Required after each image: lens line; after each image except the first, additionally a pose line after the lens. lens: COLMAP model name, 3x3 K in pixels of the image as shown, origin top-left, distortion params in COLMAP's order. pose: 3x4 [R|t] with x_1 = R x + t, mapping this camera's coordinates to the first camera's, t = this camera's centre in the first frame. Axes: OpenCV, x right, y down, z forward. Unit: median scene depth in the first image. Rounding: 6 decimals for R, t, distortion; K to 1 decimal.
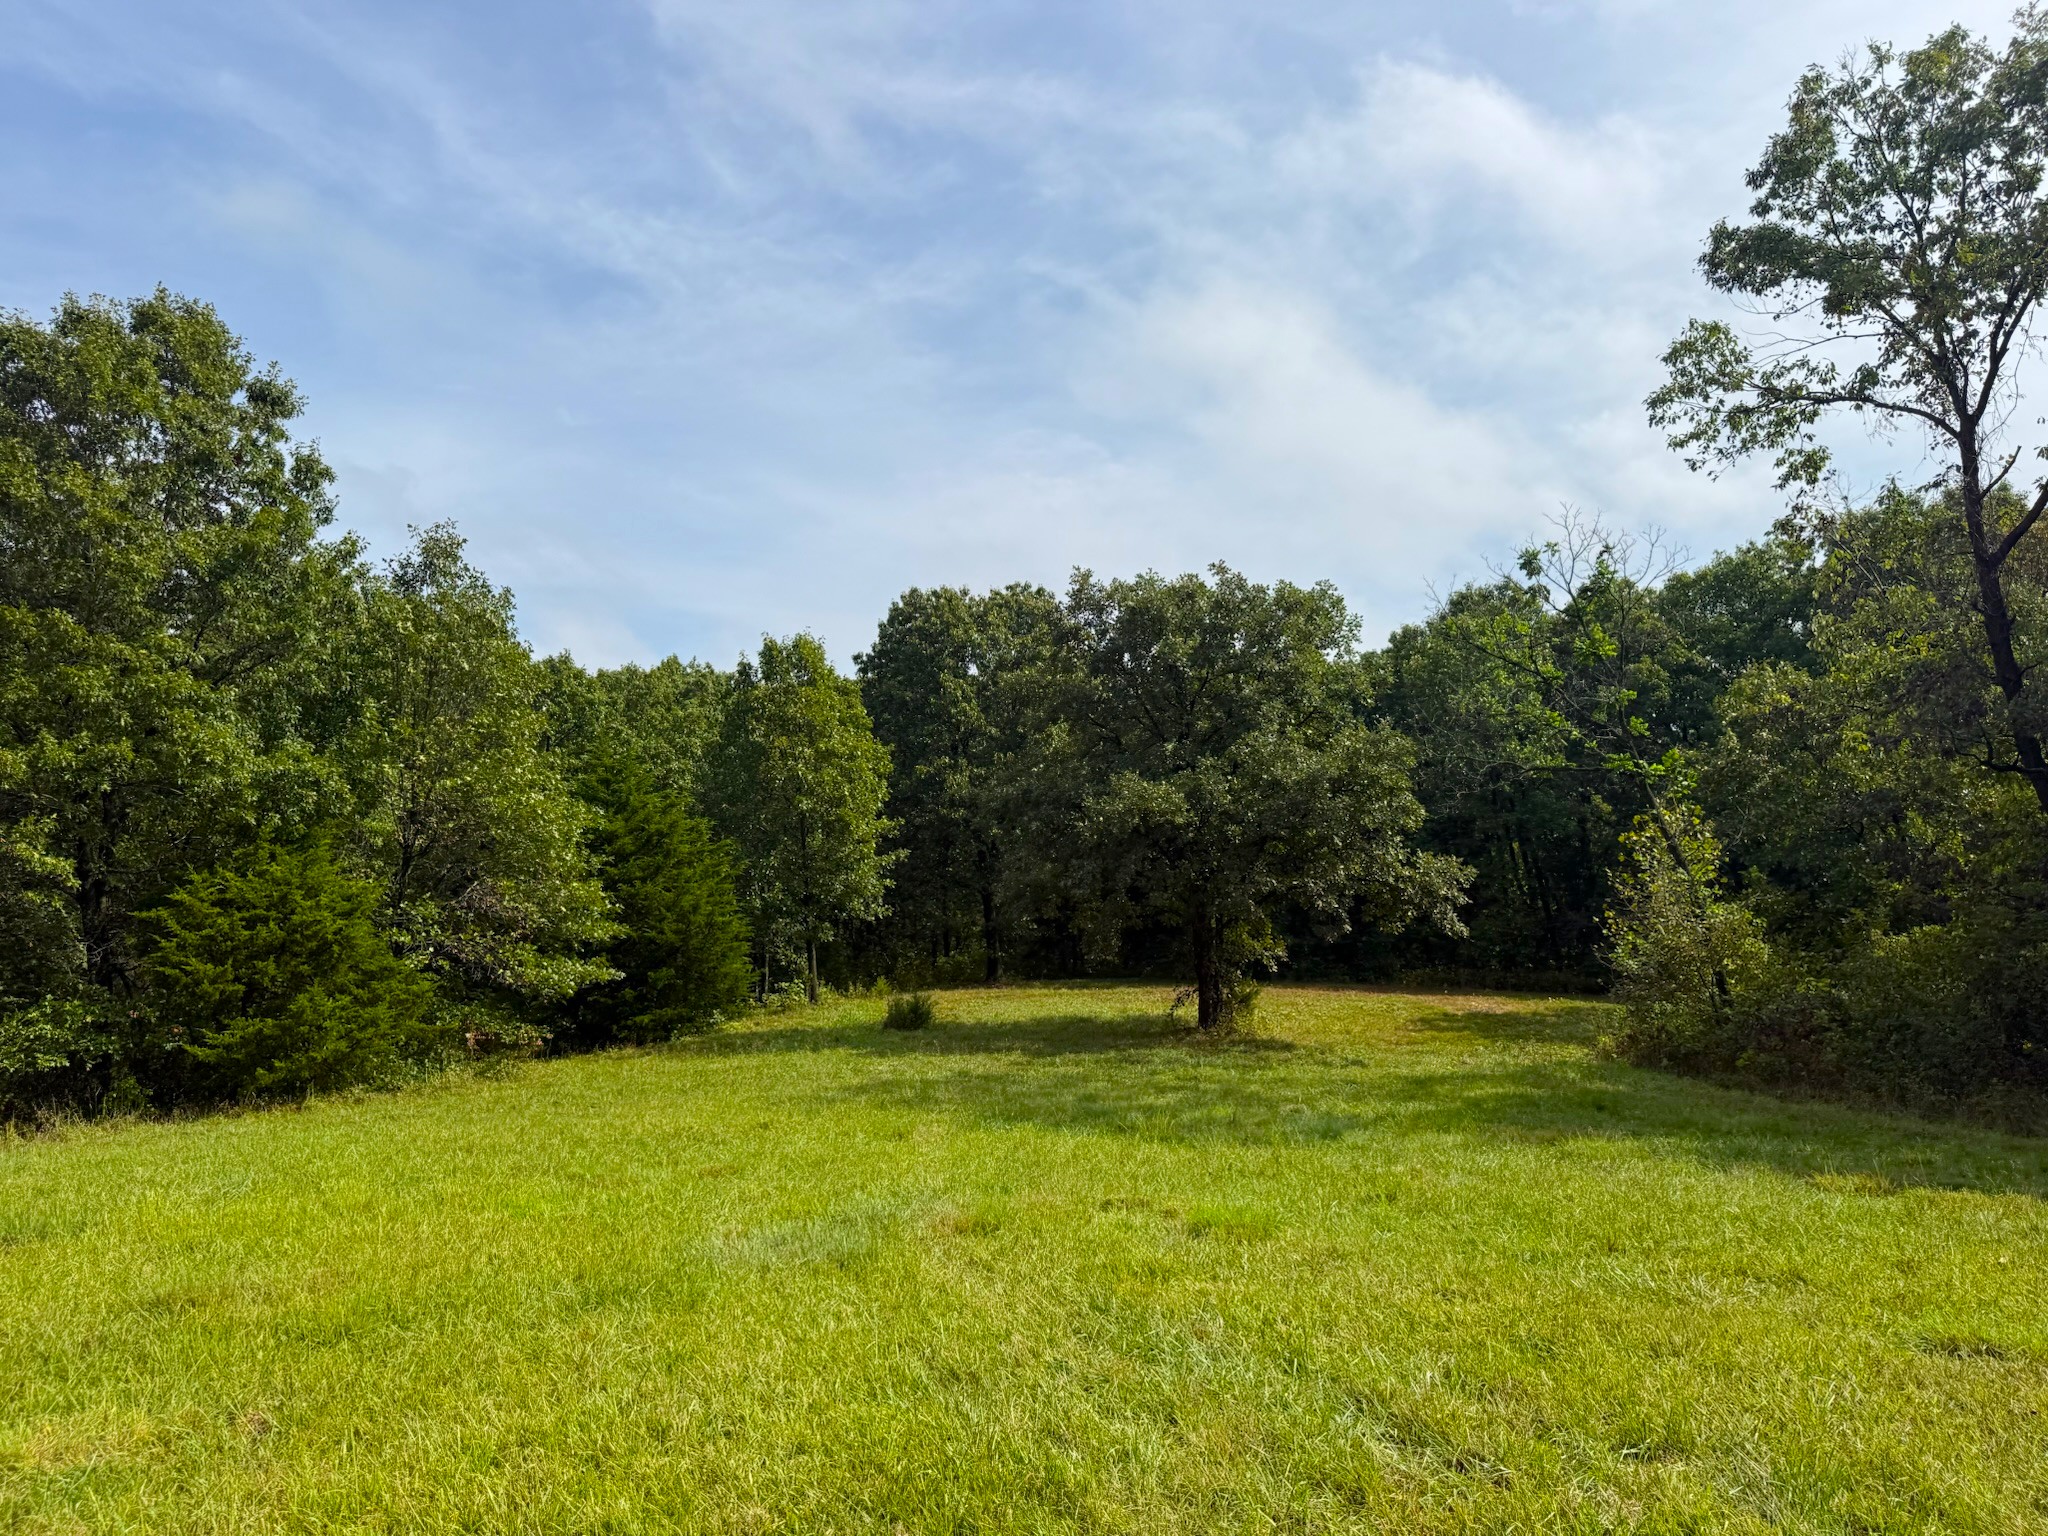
lens RADIAL K [[1563.7, 0, 1024.0], [0, 1563.7, 768.0], [0, 0, 1]] dist [0.192867, -0.000393]
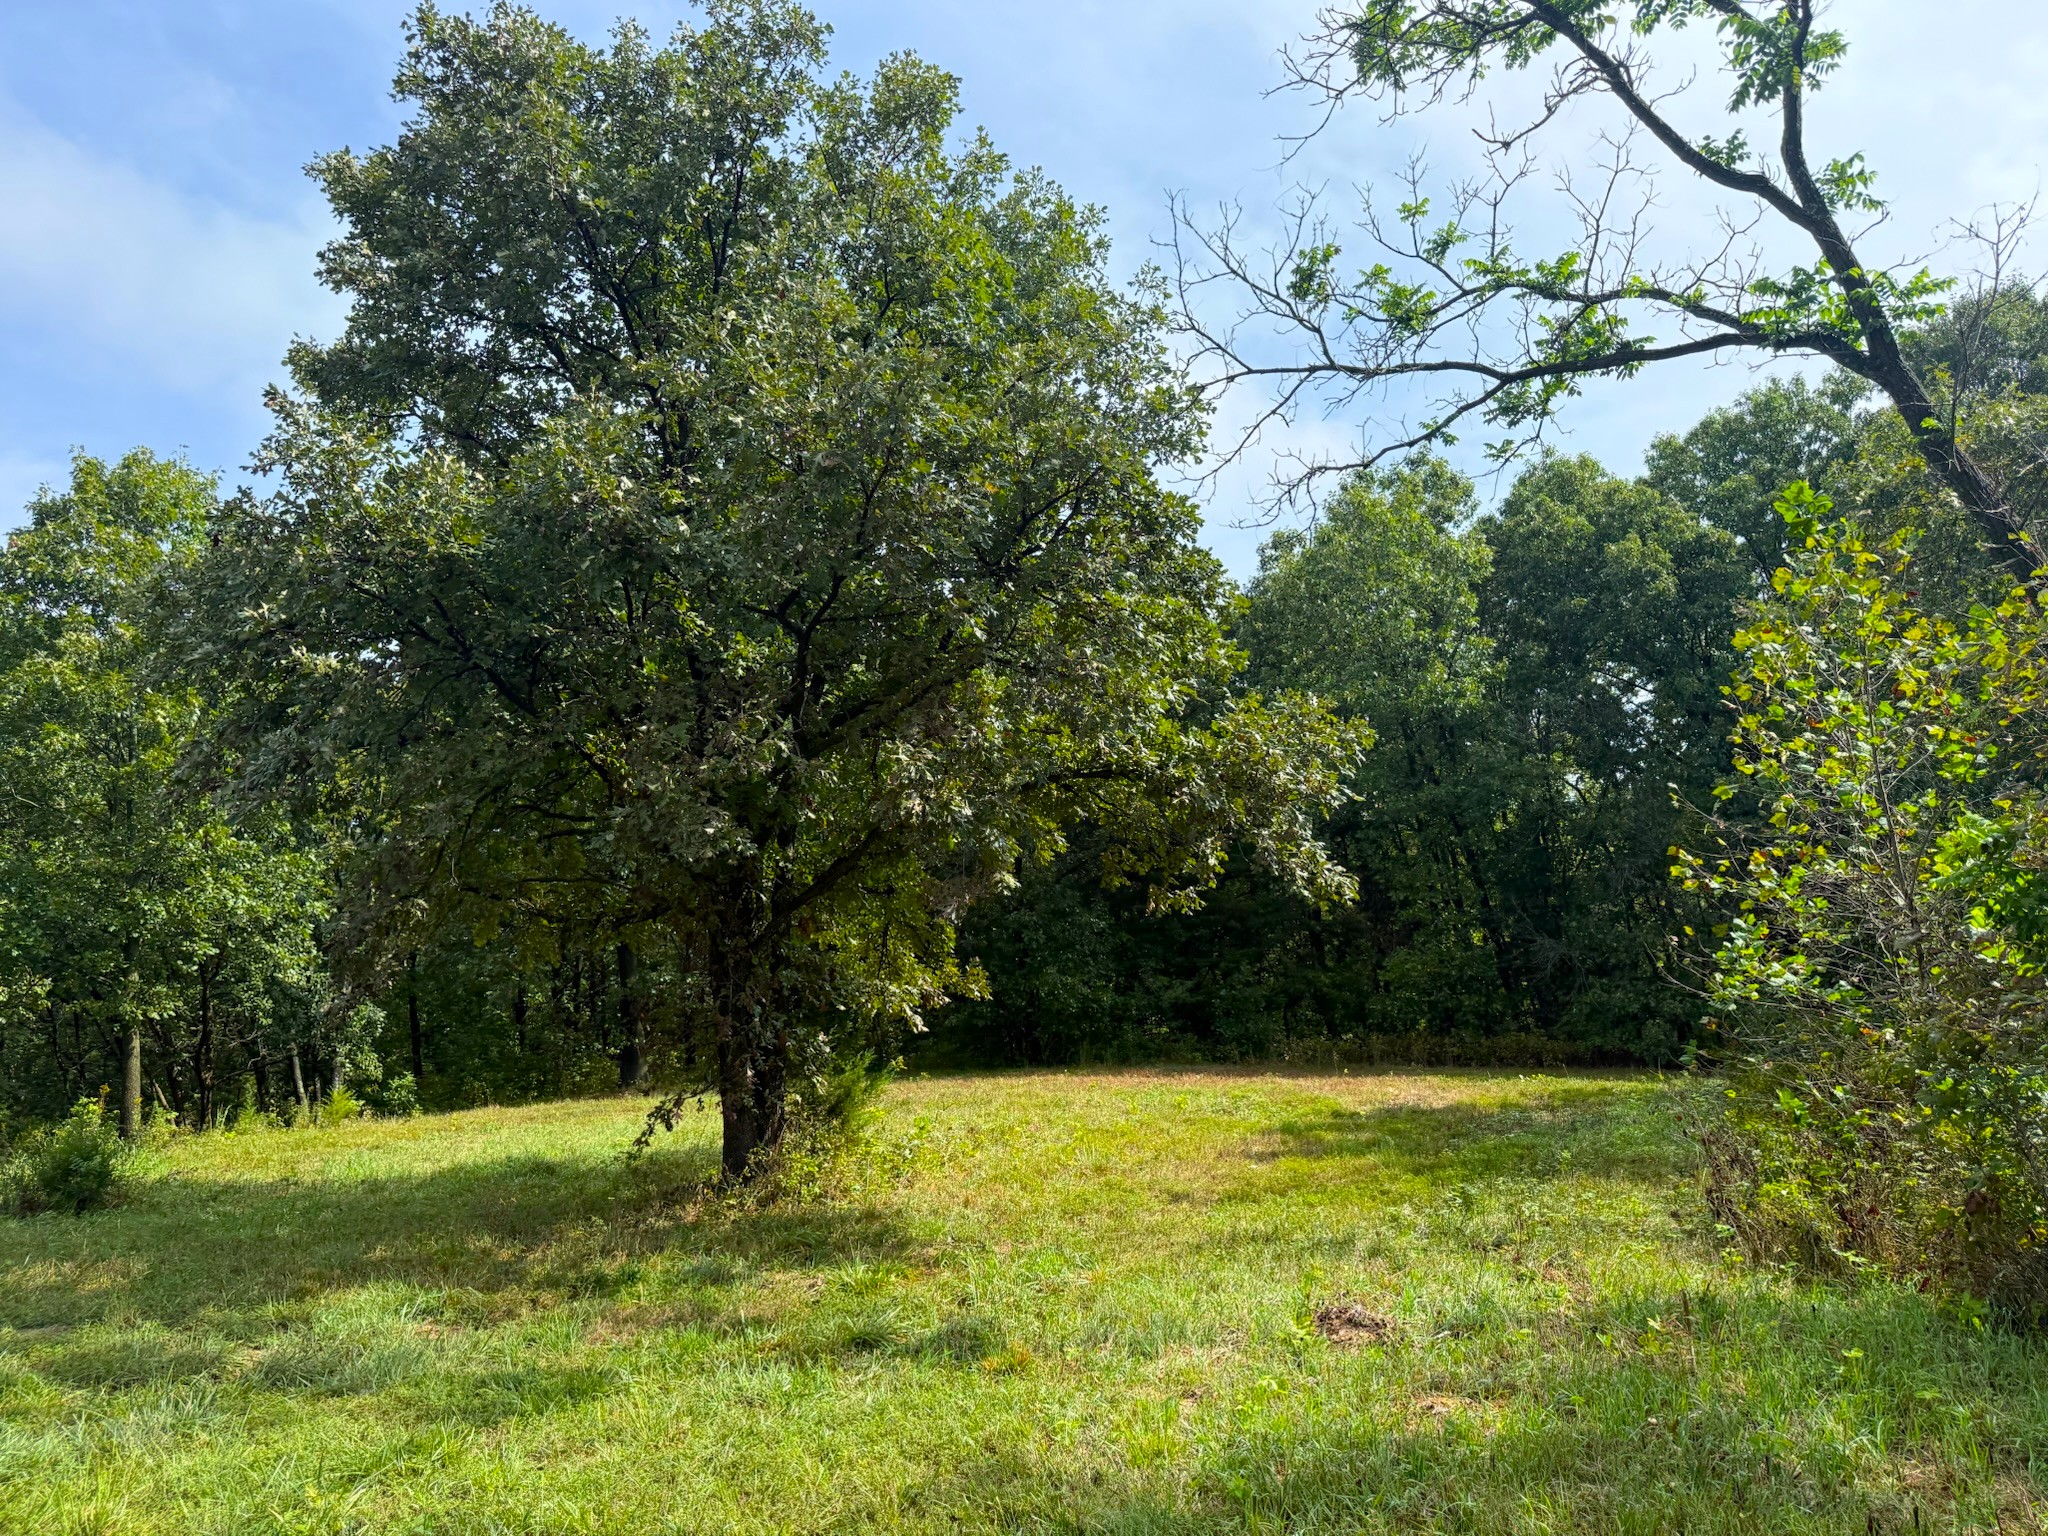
lens RADIAL K [[1563.7, 0, 1024.0], [0, 1563.7, 768.0], [0, 0, 1]] dist [0.192867, -0.000393]
pose [[0.998346, -0.026883, 0.050823, 0.163245], [0.029937, 0.997730, -0.060329, 0.082937], [-0.049086, 0.061751, 0.996884, 0.564867]]
